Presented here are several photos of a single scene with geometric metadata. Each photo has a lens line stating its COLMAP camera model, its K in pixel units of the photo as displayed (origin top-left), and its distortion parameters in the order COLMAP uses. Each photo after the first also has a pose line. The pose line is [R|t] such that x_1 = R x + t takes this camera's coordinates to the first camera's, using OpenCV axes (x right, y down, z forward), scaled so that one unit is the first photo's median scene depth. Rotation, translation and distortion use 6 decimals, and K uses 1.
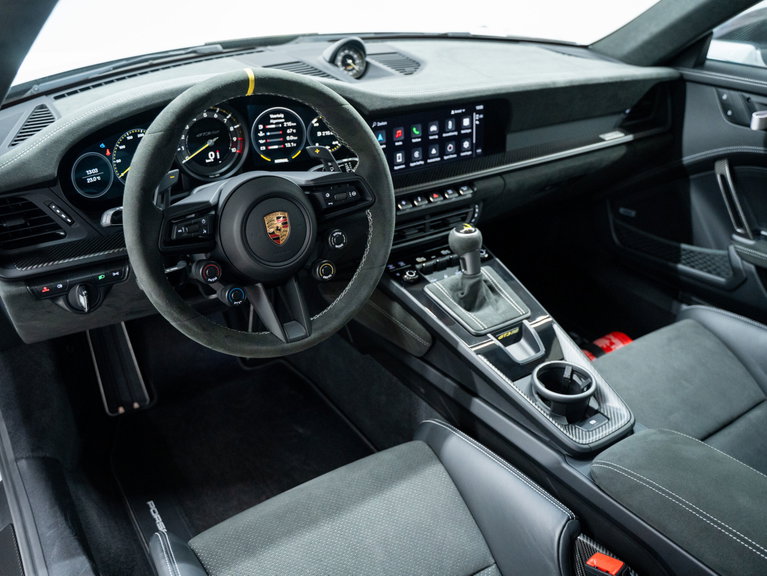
lens RADIAL K [[641.6, 0, 383.5], [0, 641.6, 288.0], [0, 0, 1]] dist [-0.003636, -0.000985]
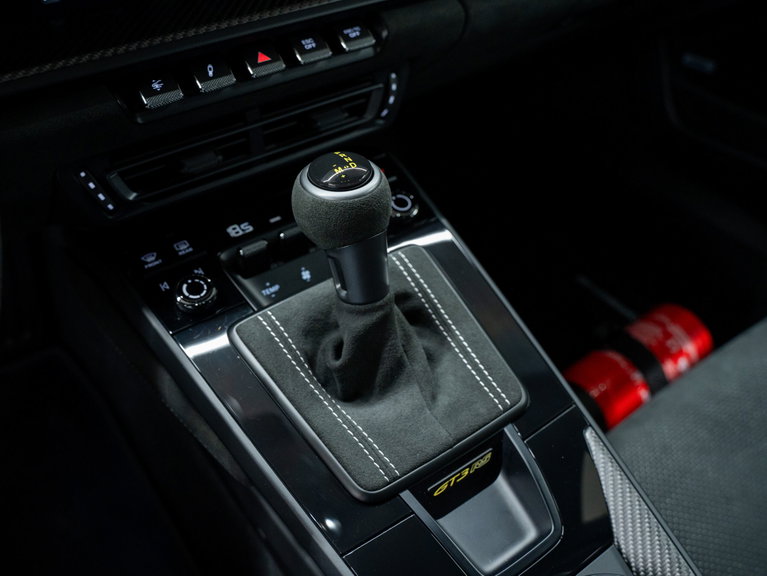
lens RADIAL K [[742.0, 0, 383.5], [0, 742.0, 288.0], [0, 0, 1]] dist [-0.060772, 0.002189]
pose [[0.997794, -0.017417, 0.064063, 0.119766], [0.002369, 0.973697, 0.227834, -0.115095], [-0.066346, -0.227180, 0.971590, 0.594420]]
